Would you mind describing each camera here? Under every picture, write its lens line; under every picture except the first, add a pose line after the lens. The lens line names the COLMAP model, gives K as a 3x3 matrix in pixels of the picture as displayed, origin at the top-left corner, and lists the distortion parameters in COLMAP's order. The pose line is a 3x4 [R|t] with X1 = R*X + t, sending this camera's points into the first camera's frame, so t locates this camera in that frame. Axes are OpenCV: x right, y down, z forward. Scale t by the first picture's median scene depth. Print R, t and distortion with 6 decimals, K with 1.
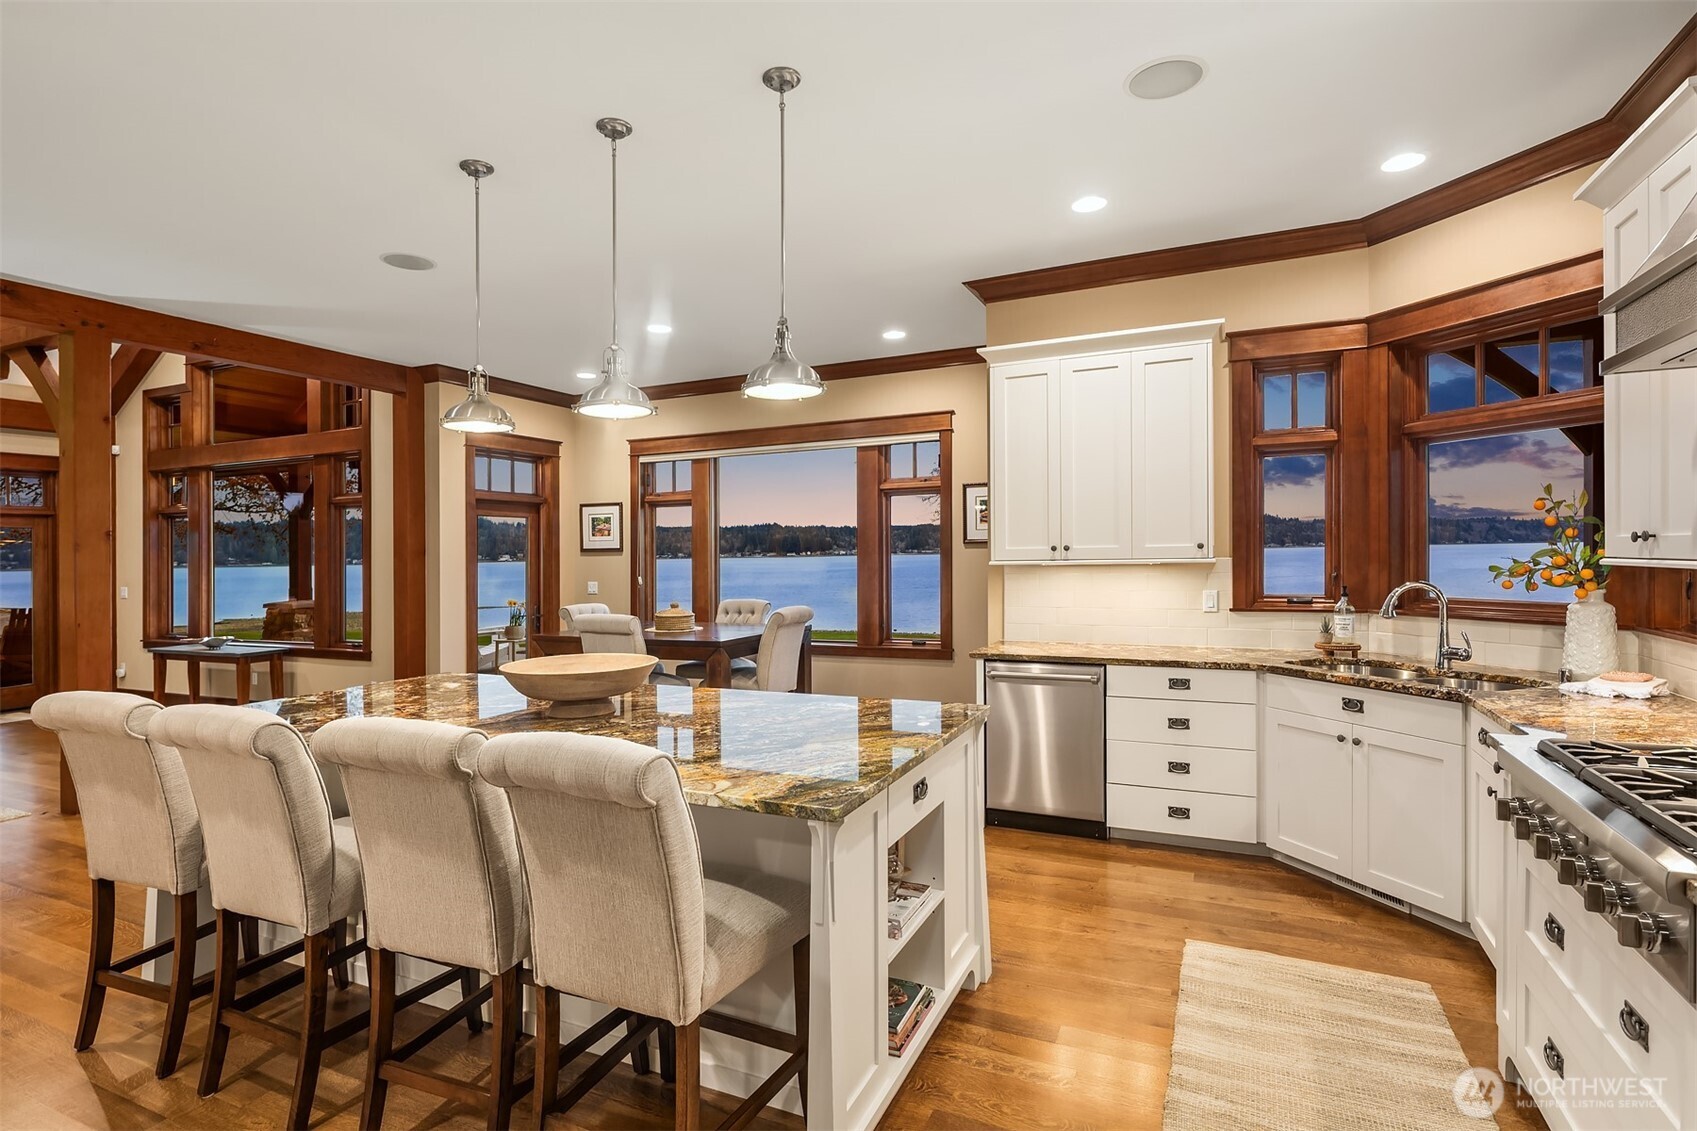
lens RADIAL K [[824.3, 0, 864.7], [0, 824.3, 551.0], [0, 0, 1]] dist [0.007247, -0.002896]
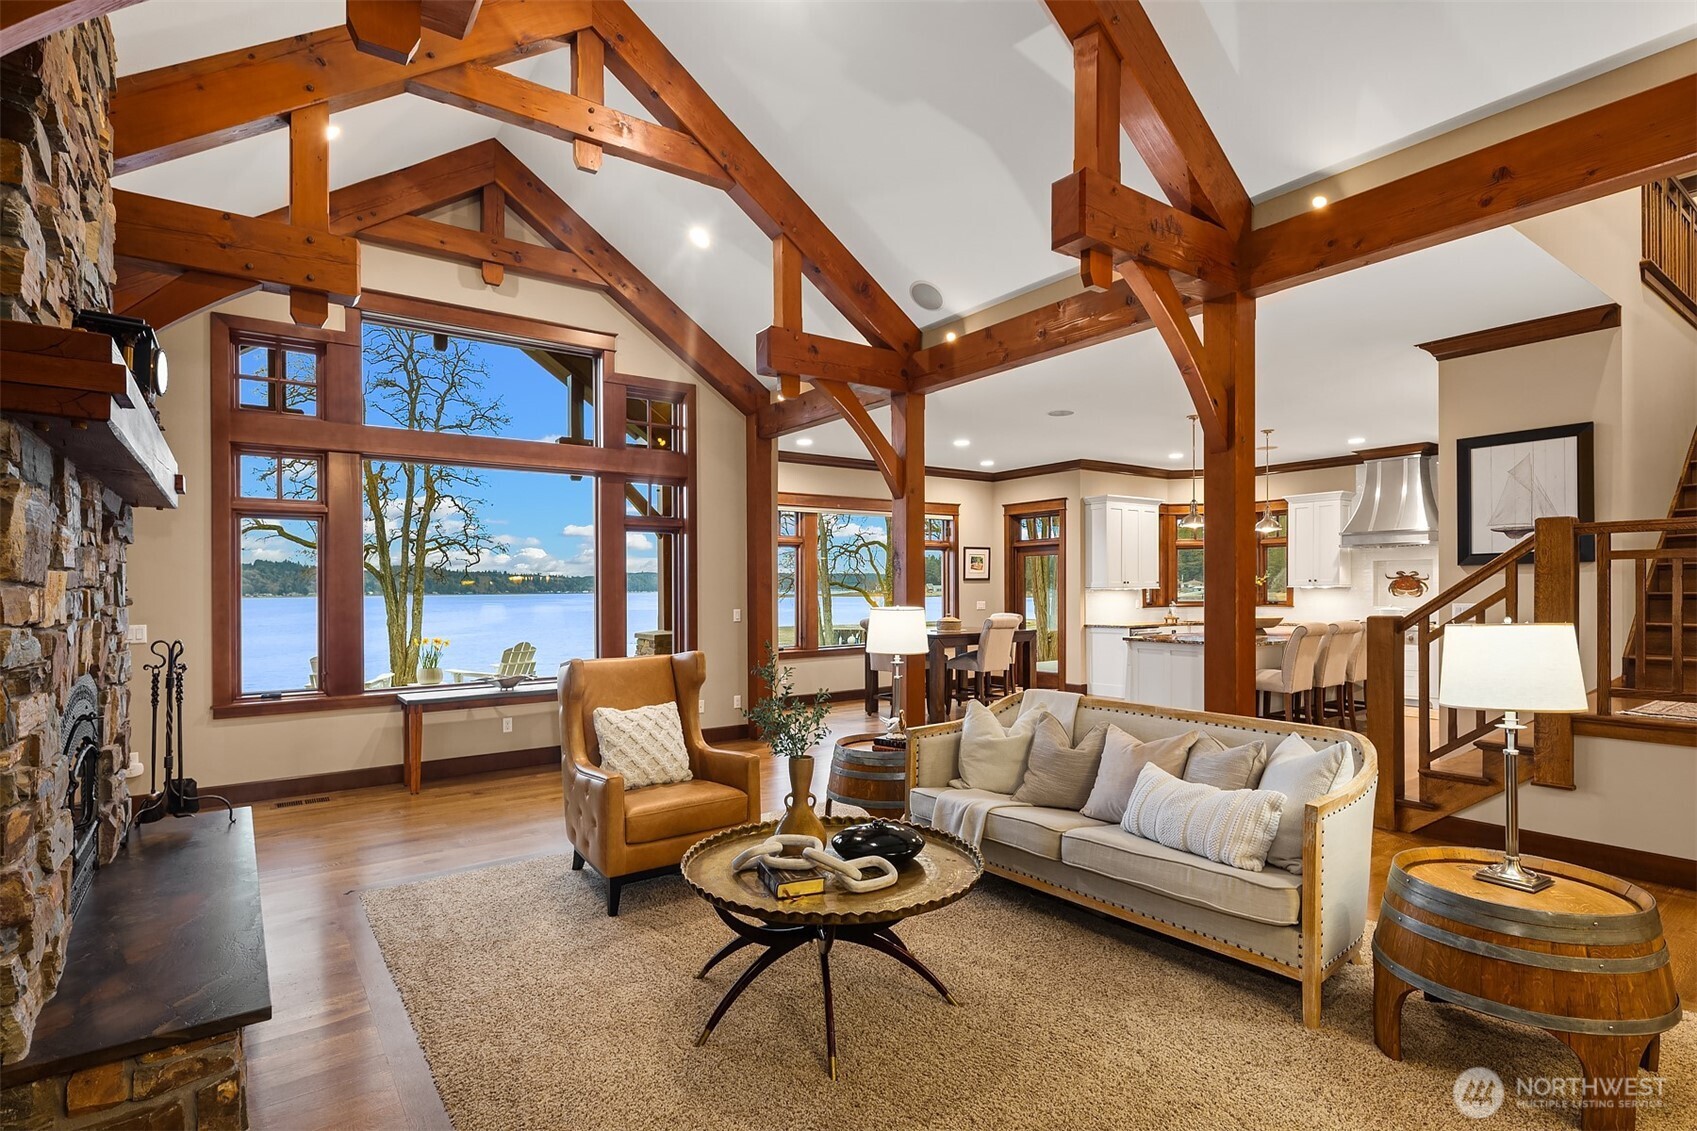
lens RADIAL K [[824.3, 0, 849.2], [0, 824.3, 594.7], [0, 0, 1]] dist [0.007247, -0.002896]
pose [[0.506618, 0.005986, 0.862150, -2.312173], [-0.001122, 0.999980, -0.006284, 0.050079], [-0.862170, 0.002216, 0.506615, 0.485151]]
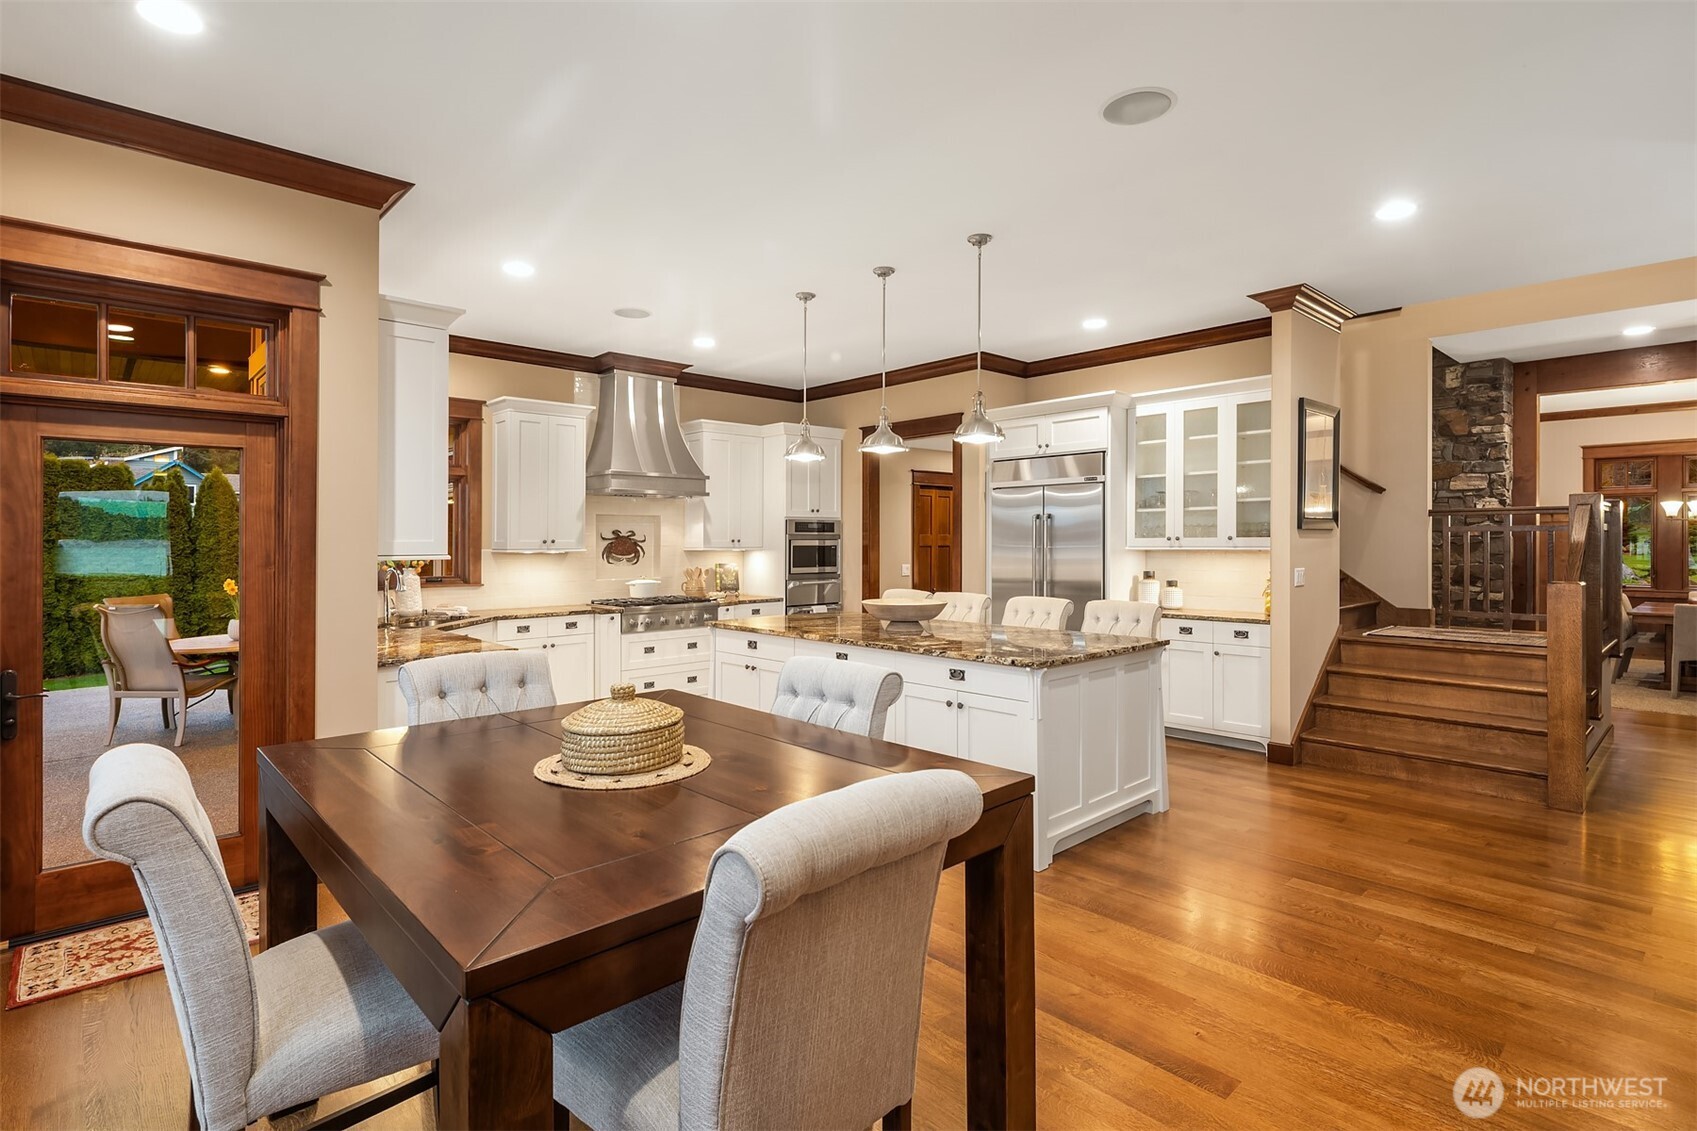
lens RADIAL K [[824.3, 0, 835.7], [0, 824.3, 555.1], [0, 0, 1]] dist [0.007247, -0.002896]
pose [[-0.910107, 0.013266, 0.414161, -0.608436], [0.017467, 0.999827, 0.006357, 0.015513], [-0.414005, 0.013019, -0.910182, 1.715724]]
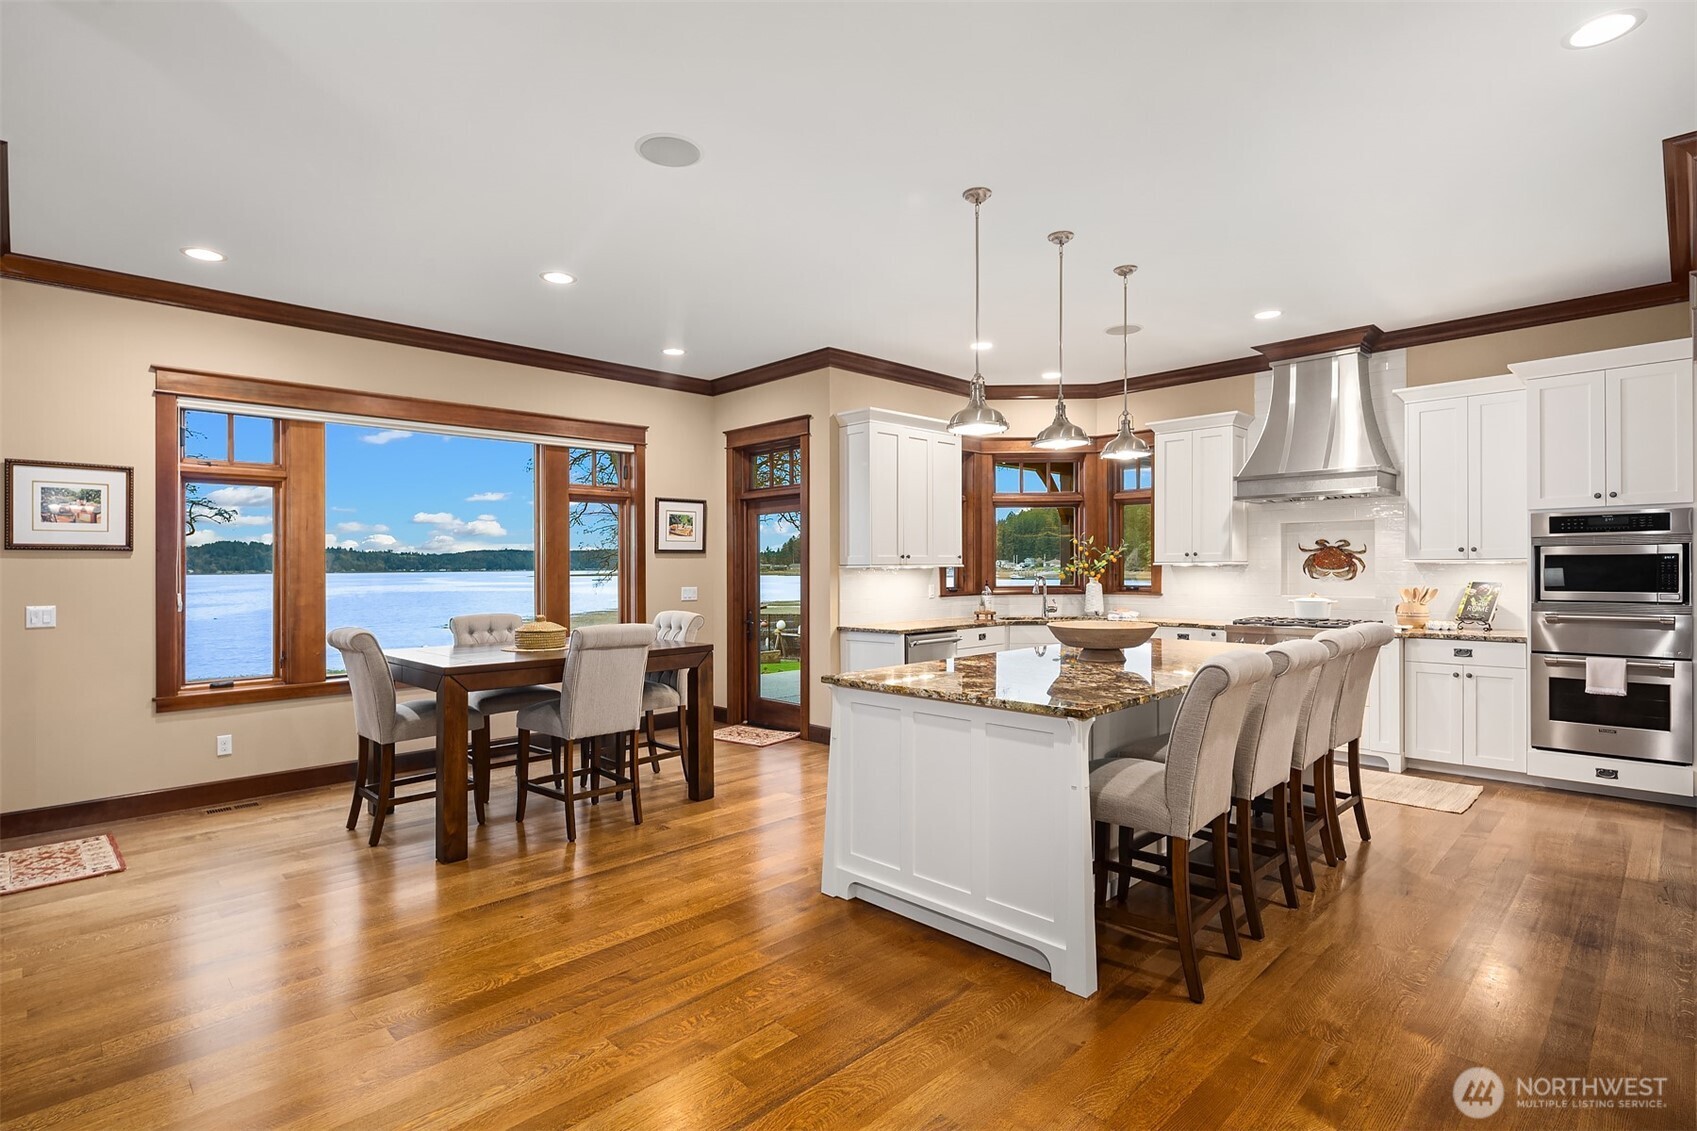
lens RADIAL K [[824.3, 0, 844.1], [0, 824.3, 566.2], [0, 0, 1]] dist [0.007247, -0.002896]
pose [[0.376994, 0.013694, 0.926115, -1.184558], [-0.000135, 0.999892, -0.014729, 0.036414], [-0.926216, 0.005428, 0.376955, 0.561345]]
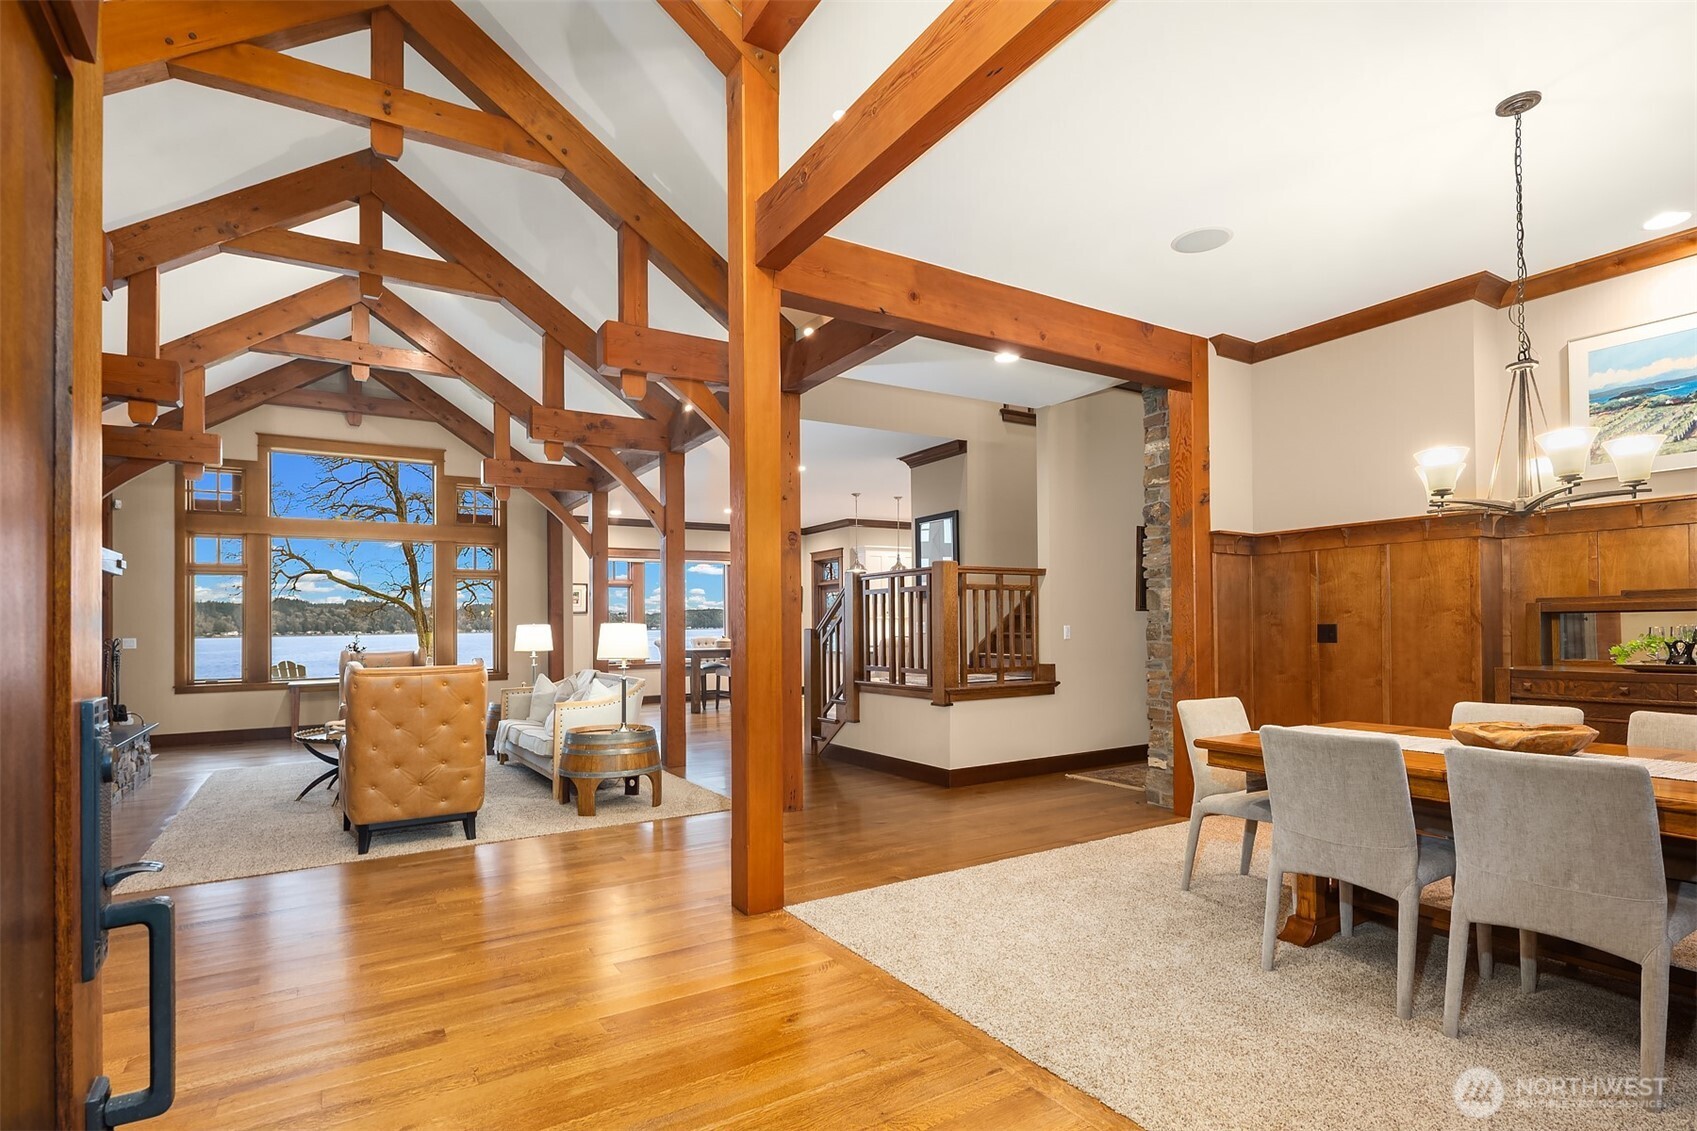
lens RADIAL K [[824.3, 0, 846.4], [0, 824.3, 620.3], [0, 0, 1]] dist [0.007247, -0.002896]
pose [[0.572730, 0.014083, 0.819623, -2.476048], [0.002513, 0.999818, -0.018935, 0.087419], [-0.819740, 0.012904, 0.572591, -0.688580]]
